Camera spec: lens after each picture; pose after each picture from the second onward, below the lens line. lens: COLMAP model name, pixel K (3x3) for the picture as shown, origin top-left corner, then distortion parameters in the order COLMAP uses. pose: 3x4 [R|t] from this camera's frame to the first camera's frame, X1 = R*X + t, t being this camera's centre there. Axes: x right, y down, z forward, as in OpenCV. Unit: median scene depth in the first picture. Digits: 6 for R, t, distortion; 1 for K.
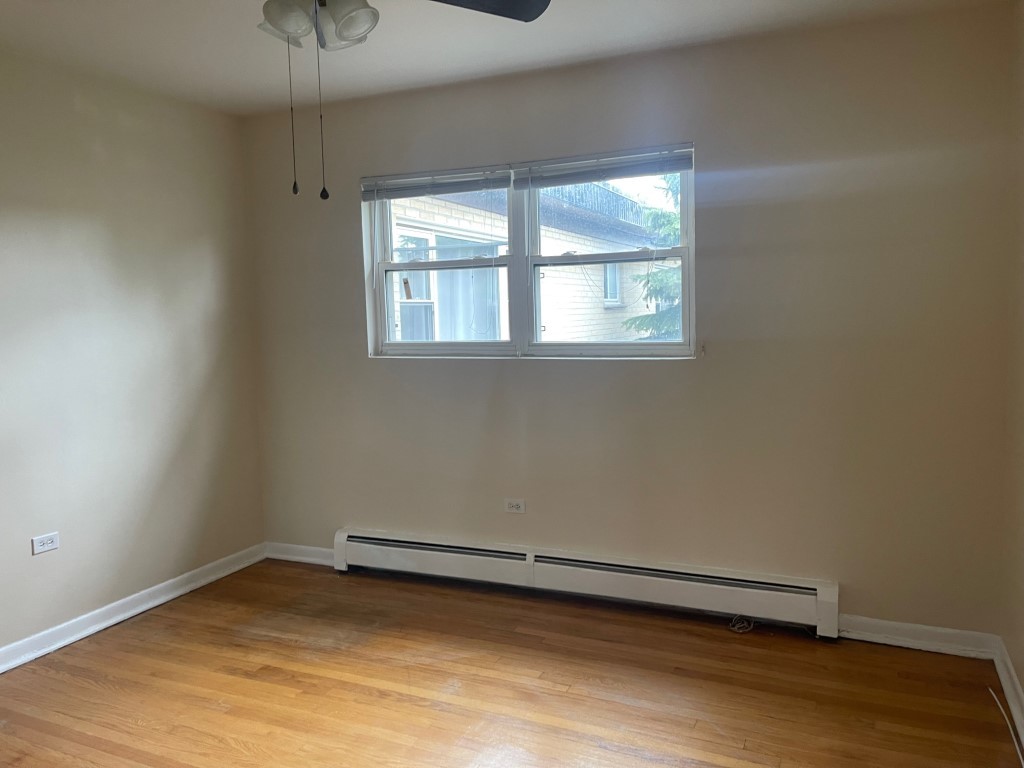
lens RADIAL K [[776.1, 0, 515.1], [0, 776.1, 368.8], [0, 0, 1]] dist [0.075164, -0.097148]
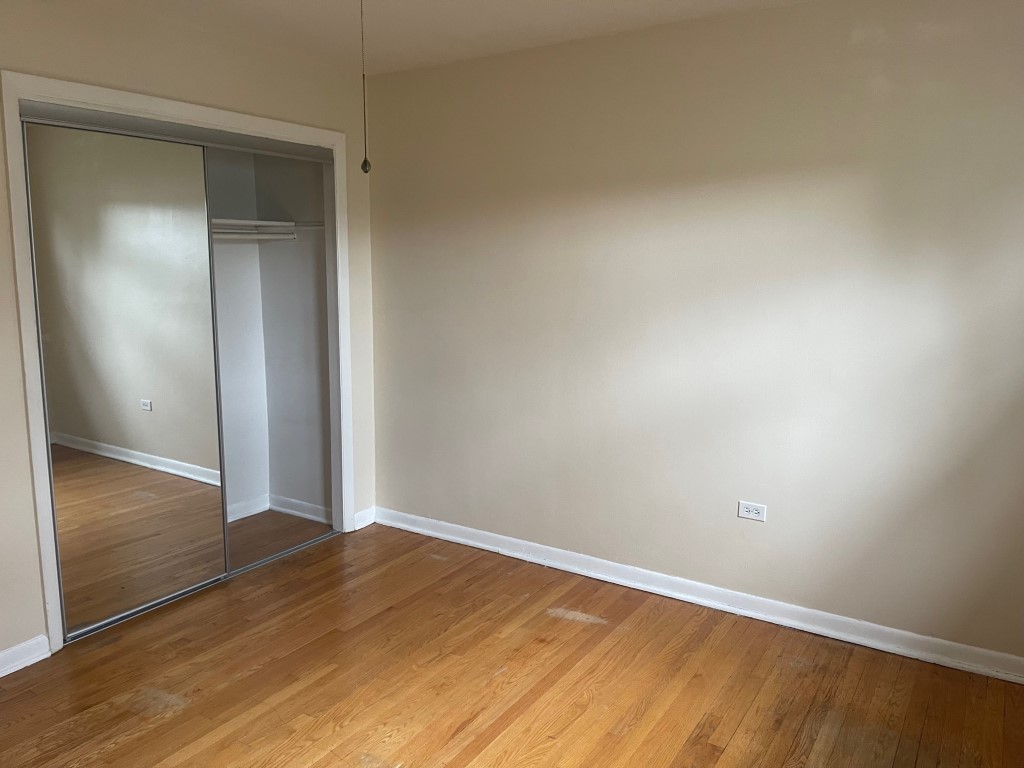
lens RADIAL K [[771.4, 0, 512.0], [0, 771.4, 384.0], [0, 0, 1]] dist [0.071555, -0.096355]
pose [[-0.148048, 0.180666, -0.972338, 0.369123], [-0.079177, 0.977851, 0.193746, -0.101138], [0.985806, 0.105671, -0.130465, 0.785971]]
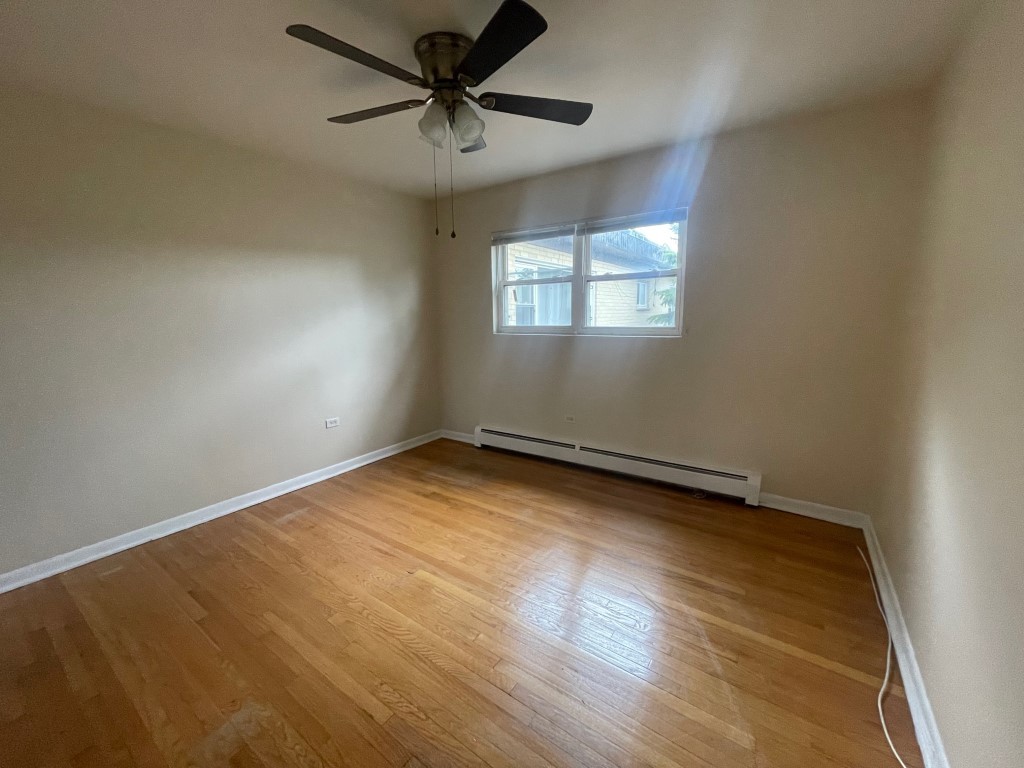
lens RADIAL K [[413.2, 0, 509.8], [0, 413.2, 385.1], [0, 0, 1]] dist [-0.003002, -0.000505]
pose [[0.981472, 0.040871, -0.187197, 0.041722], [-0.022513, 0.994816, 0.099167, 0.009739], [0.190279, -0.093115, 0.977304, 0.060639]]
